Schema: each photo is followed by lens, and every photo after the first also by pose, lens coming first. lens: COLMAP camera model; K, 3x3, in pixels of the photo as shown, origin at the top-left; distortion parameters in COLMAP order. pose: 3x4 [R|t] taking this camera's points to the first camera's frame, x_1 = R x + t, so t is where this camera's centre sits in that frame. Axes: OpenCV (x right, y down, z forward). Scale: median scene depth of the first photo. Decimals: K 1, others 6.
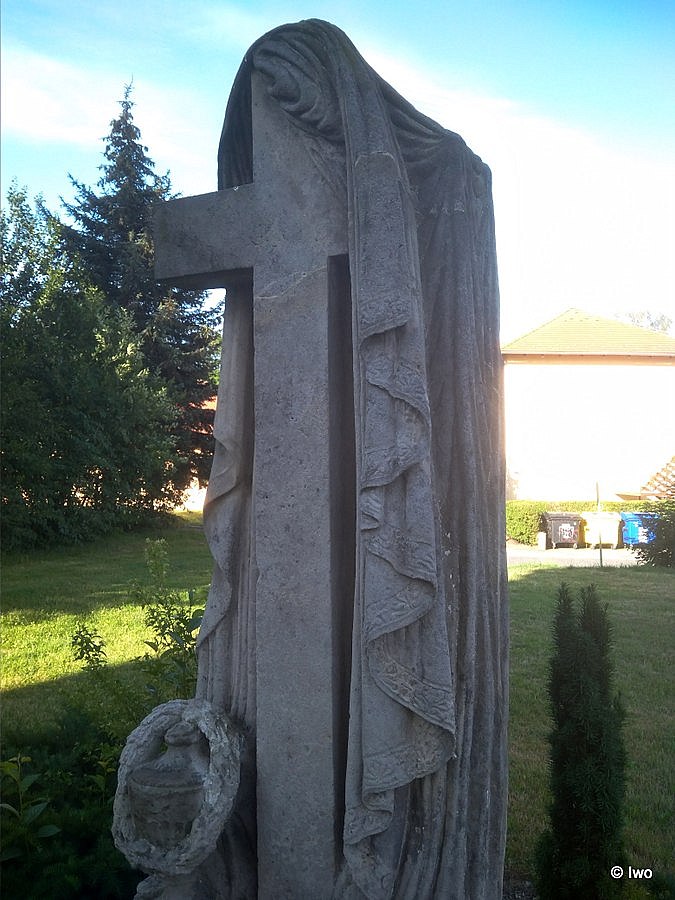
lens RADIAL K [[750.0, 0, 337.3], [0, 750.0, 450.6], [0, 0, 1]] dist [0.082787, 0.000316]
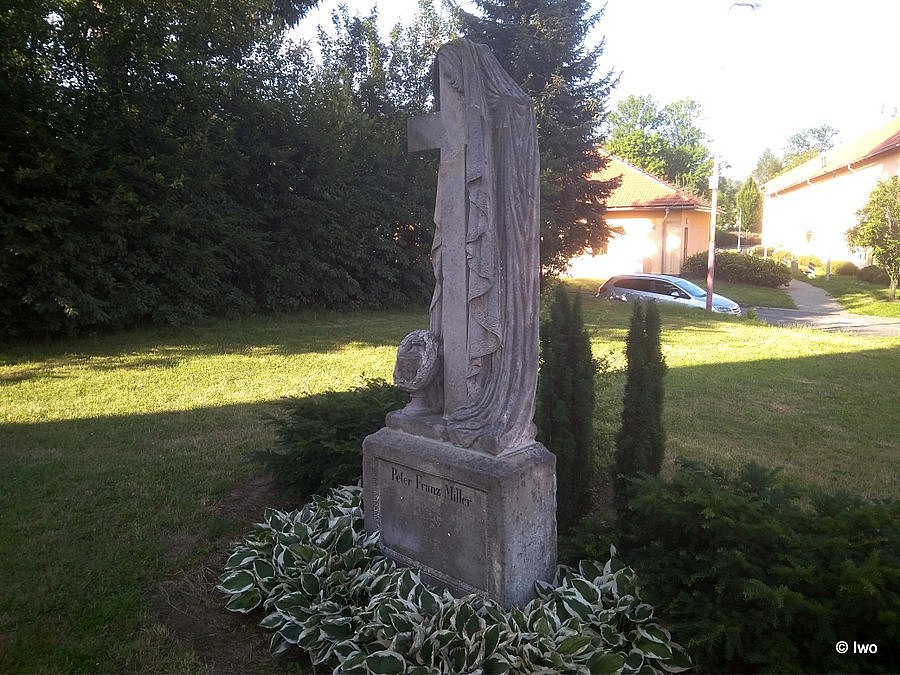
lens RADIAL K [[750.0, 0, 450.0], [0, 750.0, 337.1], [0, 0, 1]] dist [0.082787, 0.000316]
pose [[0.925163, 0.045721, -0.376806, 0.837626], [0.012634, 0.988460, 0.150957, -0.015051], [0.379360, -0.144420, 0.913909, -1.236223]]
